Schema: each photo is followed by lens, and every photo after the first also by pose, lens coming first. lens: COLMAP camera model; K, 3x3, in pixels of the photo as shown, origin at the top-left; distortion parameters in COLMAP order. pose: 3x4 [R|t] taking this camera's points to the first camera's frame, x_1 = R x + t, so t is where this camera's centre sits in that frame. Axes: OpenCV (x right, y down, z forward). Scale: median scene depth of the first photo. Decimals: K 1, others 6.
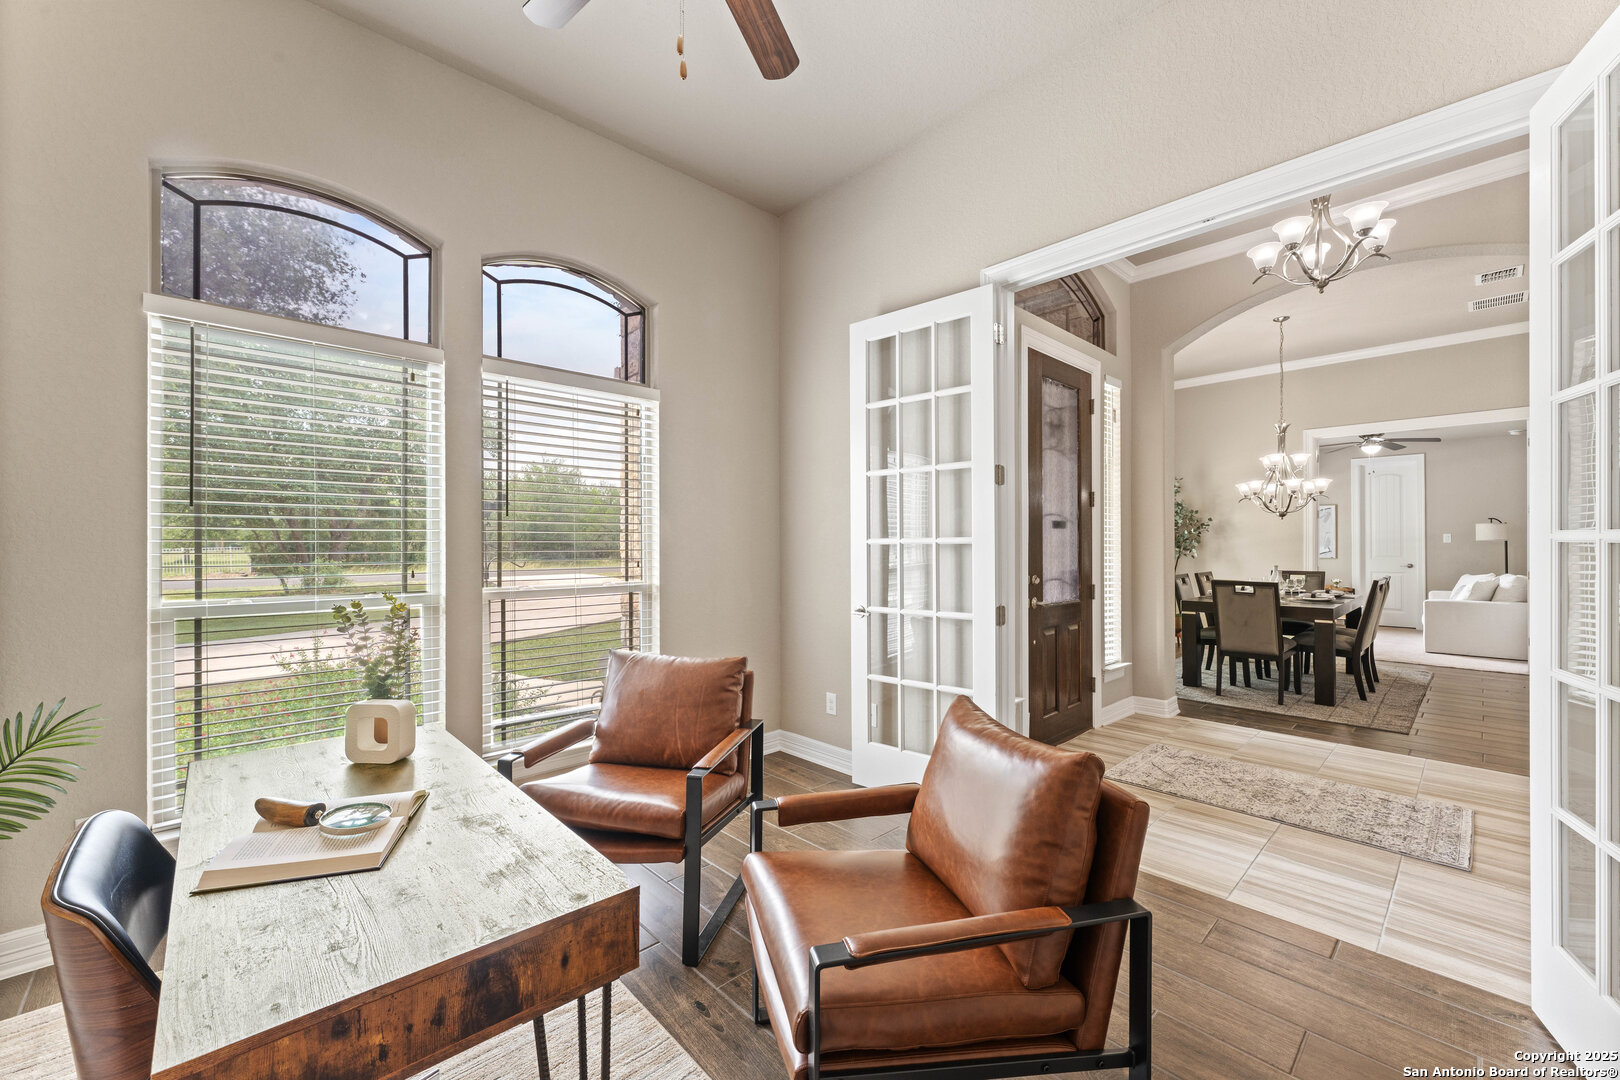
lens RADIAL K [[650.2, 0, 802.9], [0, 650.2, 542.9], [0, 0, 1]] dist [-0.002978, 0.002967]
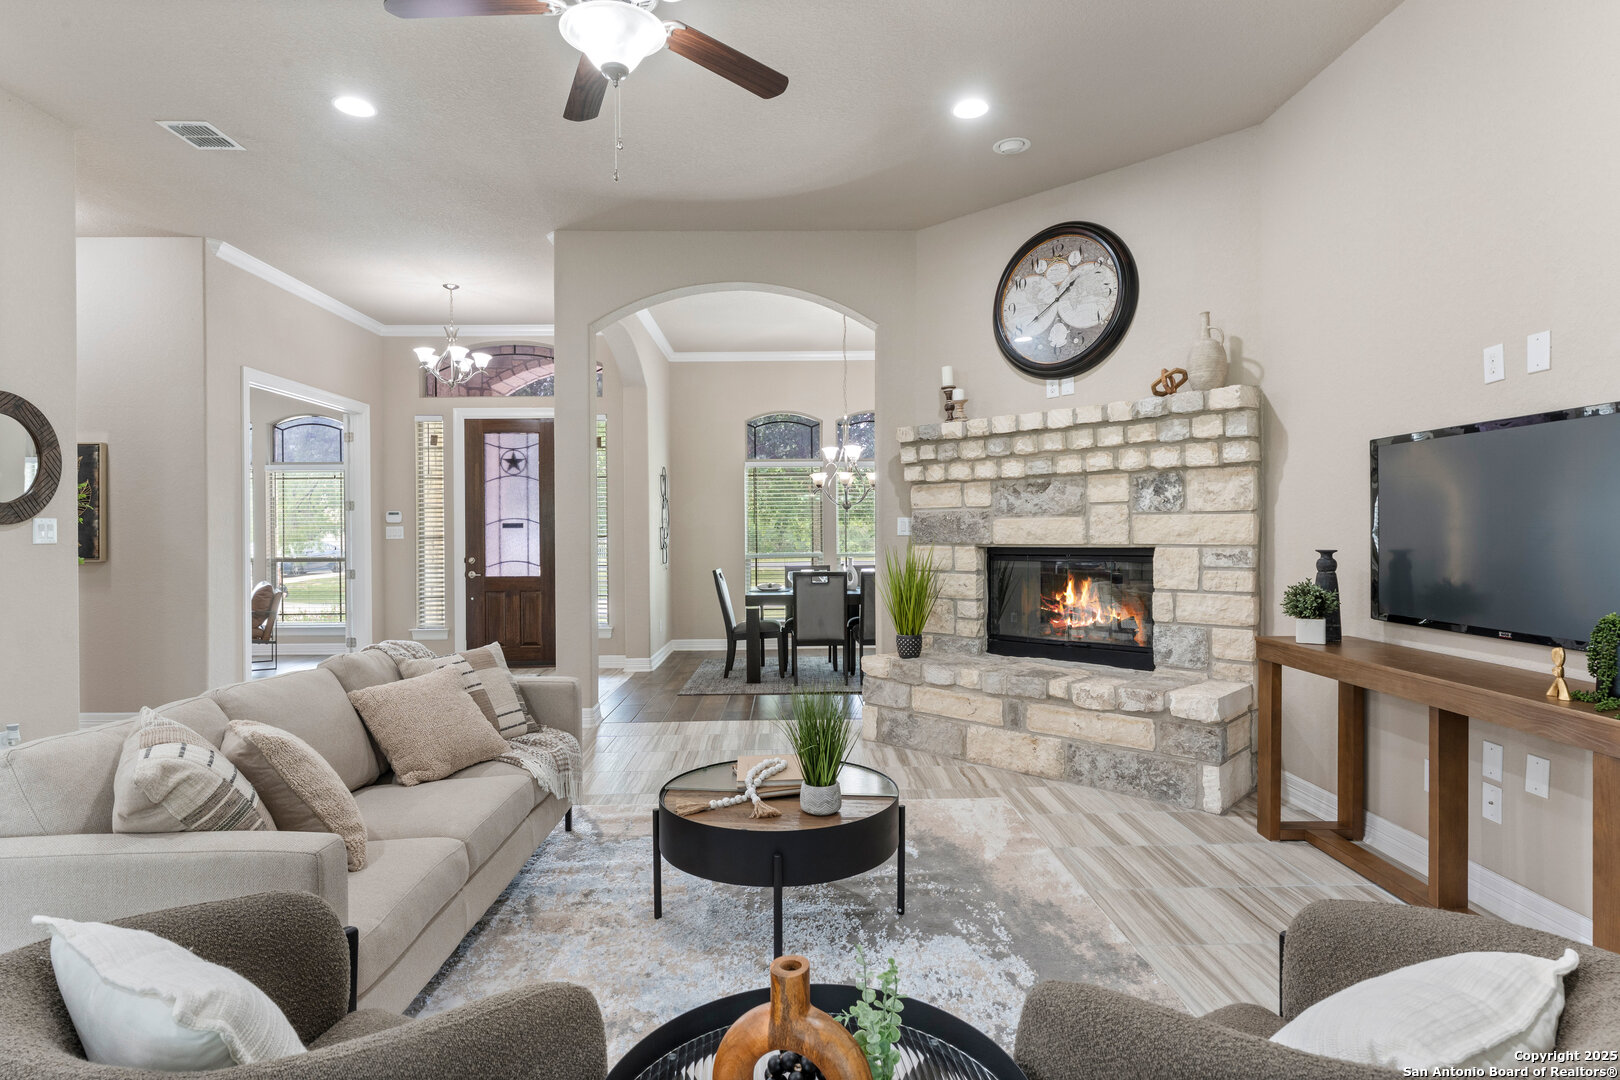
lens RADIAL K [[848.4, 0, 808.2], [0, 848.4, 534.4], [0, 0, 1]] dist [0.001080, -0.000105]
pose [[0.746937, -0.001667, -0.664893, 1.569378], [0.007353, 0.999956, 0.005754, -0.010598], [0.664854, -0.009187, 0.746916, -0.021483]]
